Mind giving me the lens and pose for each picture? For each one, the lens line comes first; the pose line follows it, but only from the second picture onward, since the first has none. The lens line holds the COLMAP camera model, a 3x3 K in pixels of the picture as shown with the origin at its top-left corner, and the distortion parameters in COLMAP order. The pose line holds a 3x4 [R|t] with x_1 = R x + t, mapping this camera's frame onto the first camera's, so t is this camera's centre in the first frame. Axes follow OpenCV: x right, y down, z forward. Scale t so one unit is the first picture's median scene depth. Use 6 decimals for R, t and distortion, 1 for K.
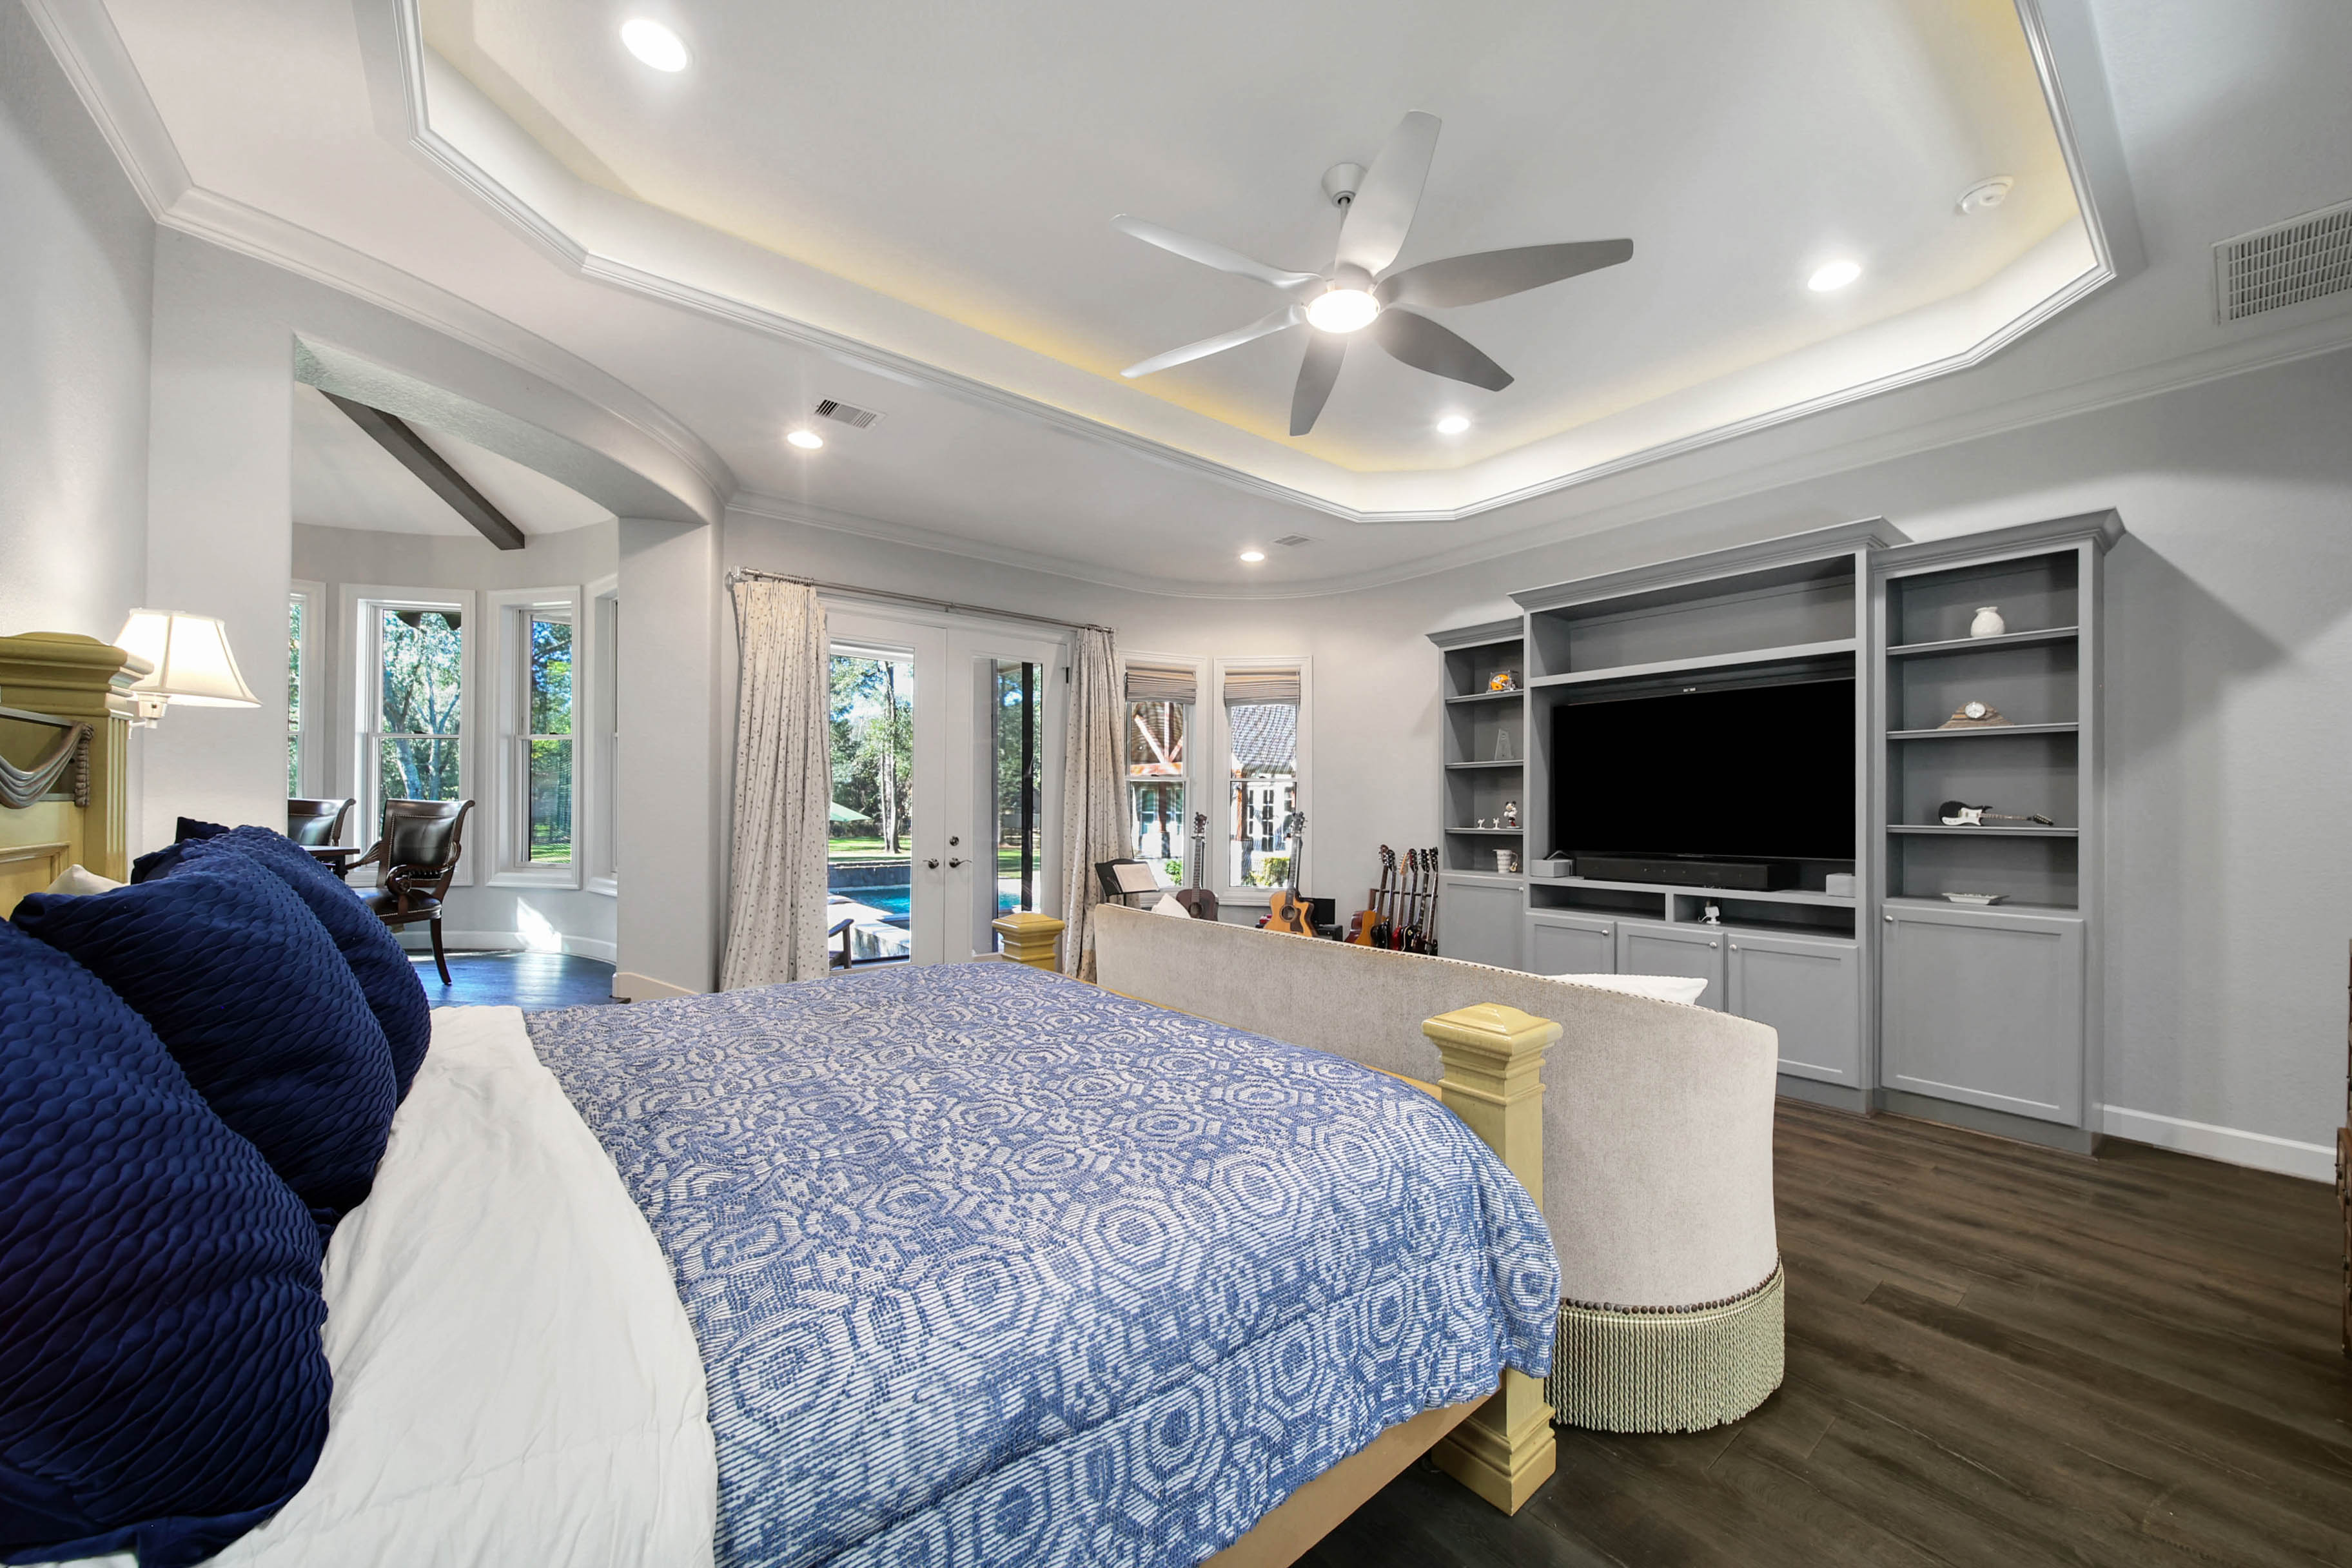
lens RADIAL K [[853.5, 0, 1166.5], [0, 853.5, 774.8], [0, 0, 1]] dist [-0.000103, 0.000017]
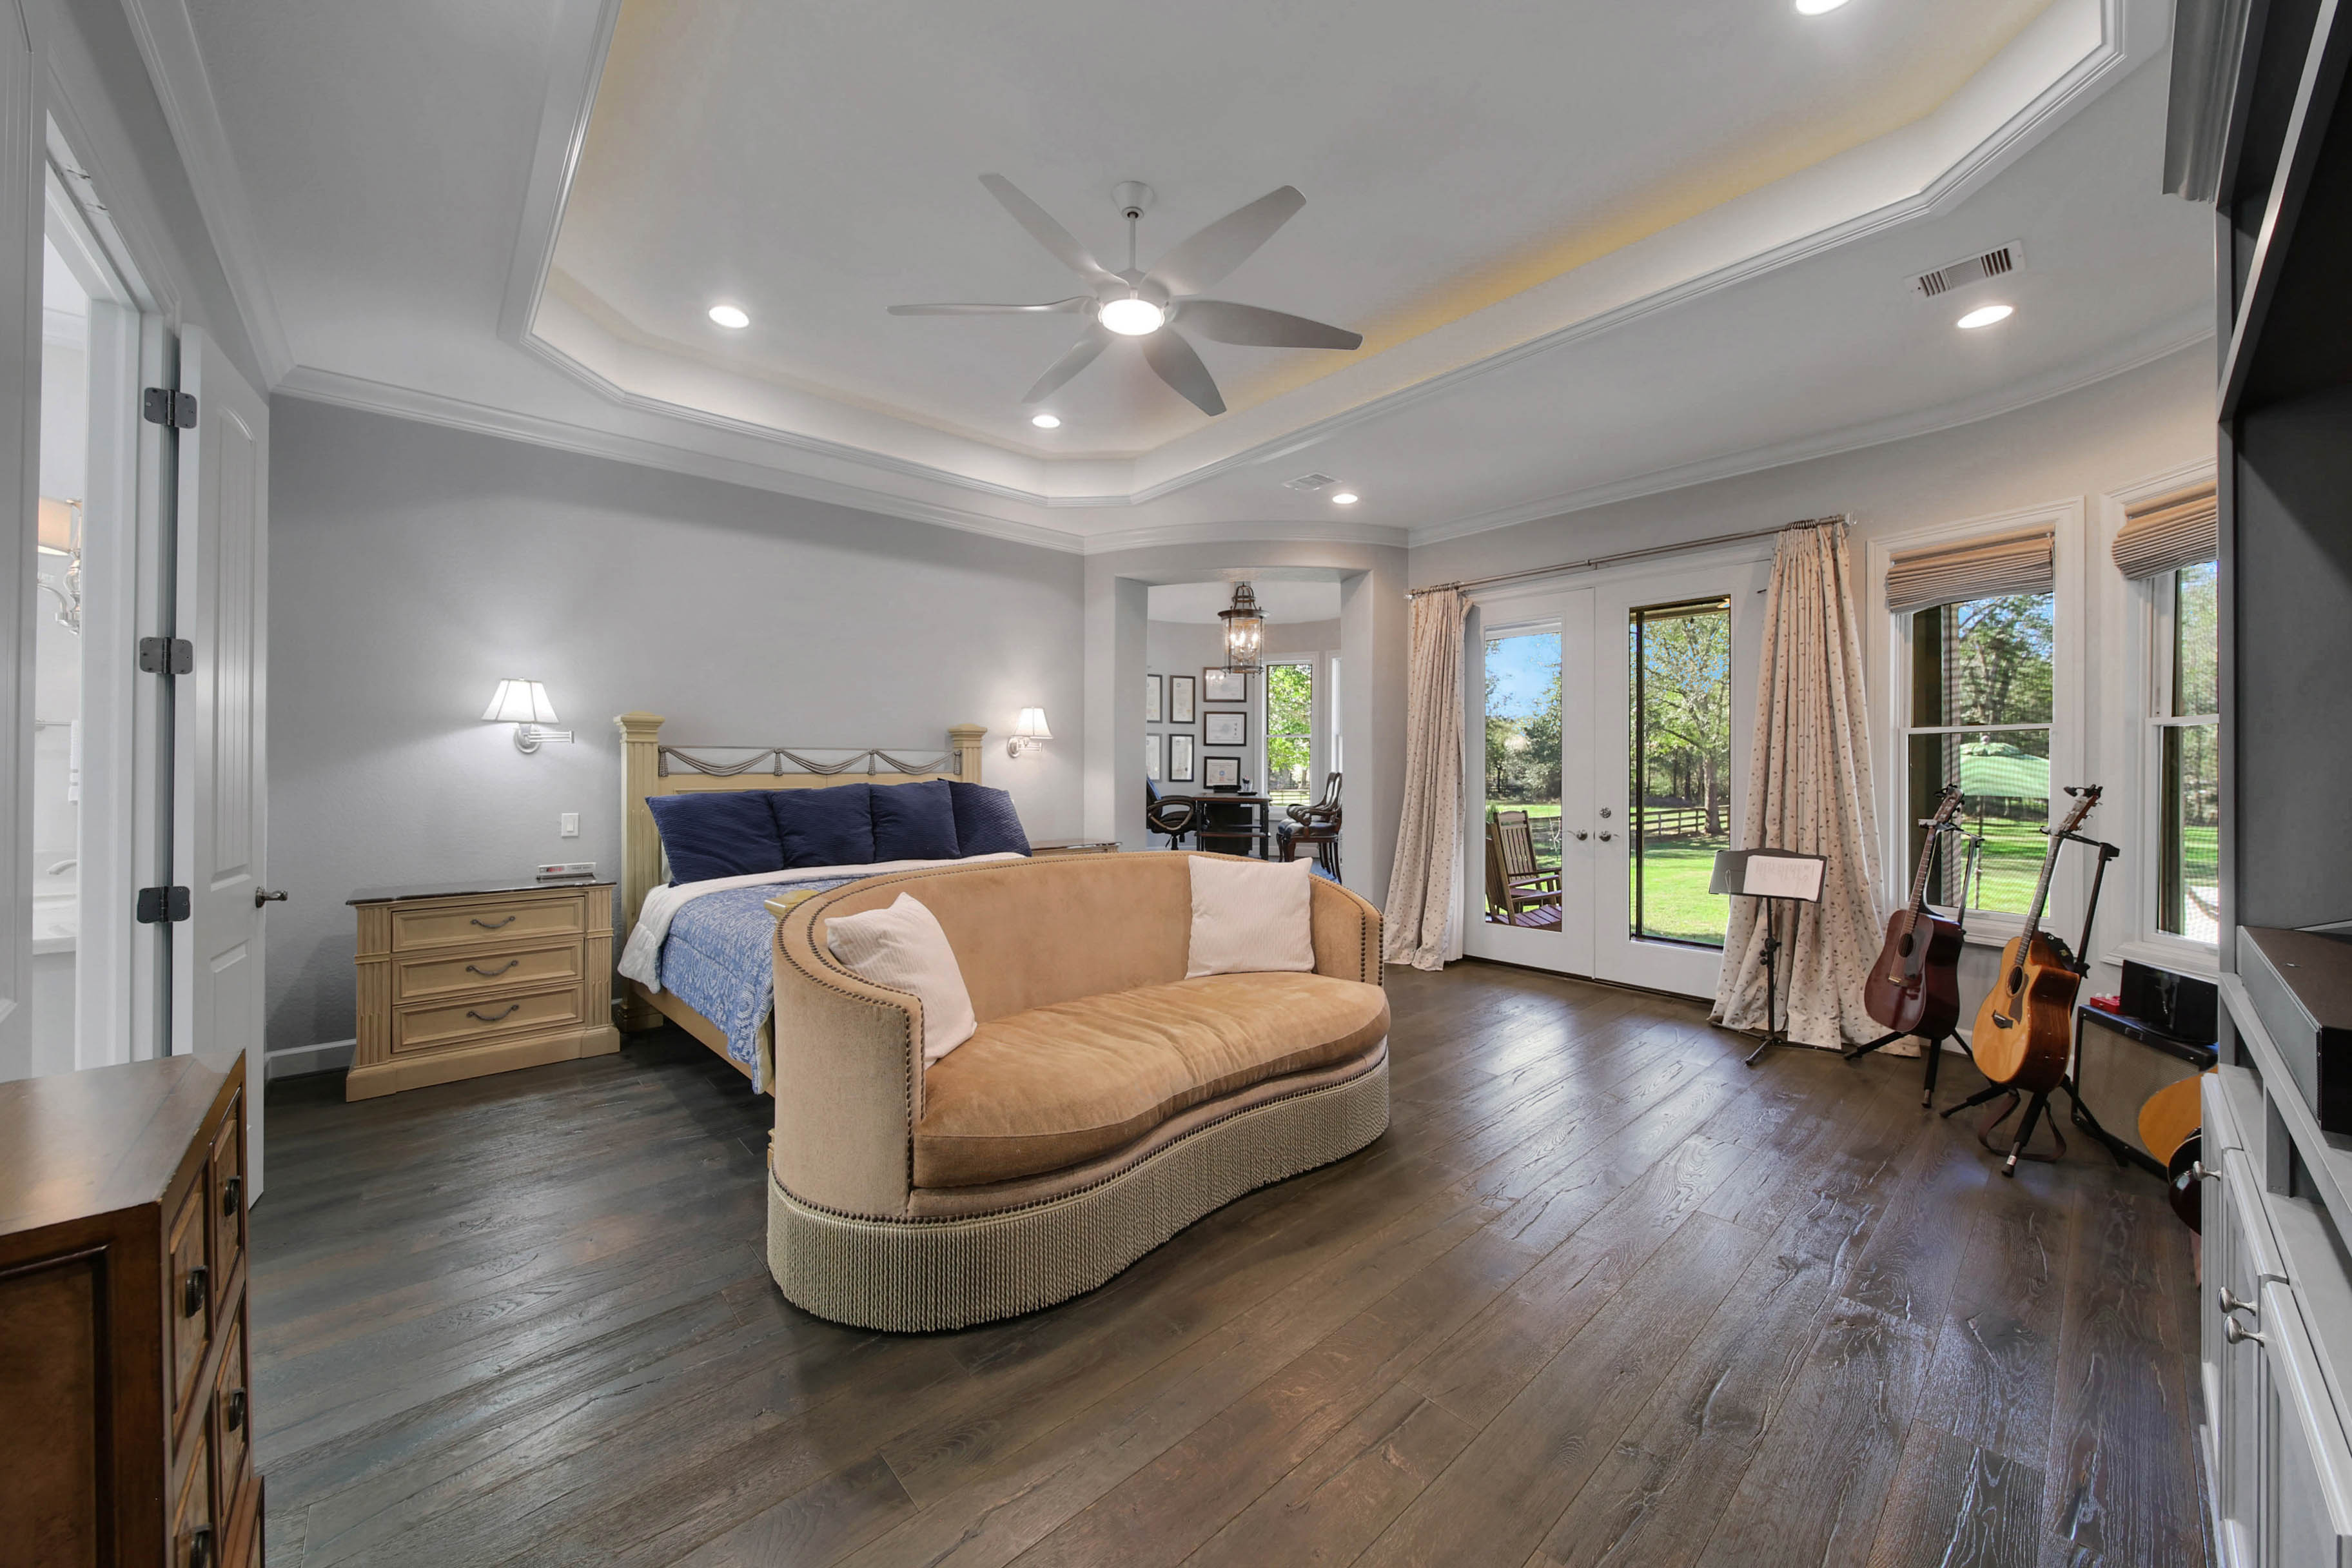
lens RADIAL K [[853.5, 0, 1166.5], [0, 853.5, 774.8], [0, 0, 1]] dist [-0.000103, 0.000017]
pose [[0.071840, -0.006315, -0.997396, 0.643770], [0.036051, 0.999343, -0.003730, 0.021961], [0.996764, -0.035689, 0.072020, 0.458306]]
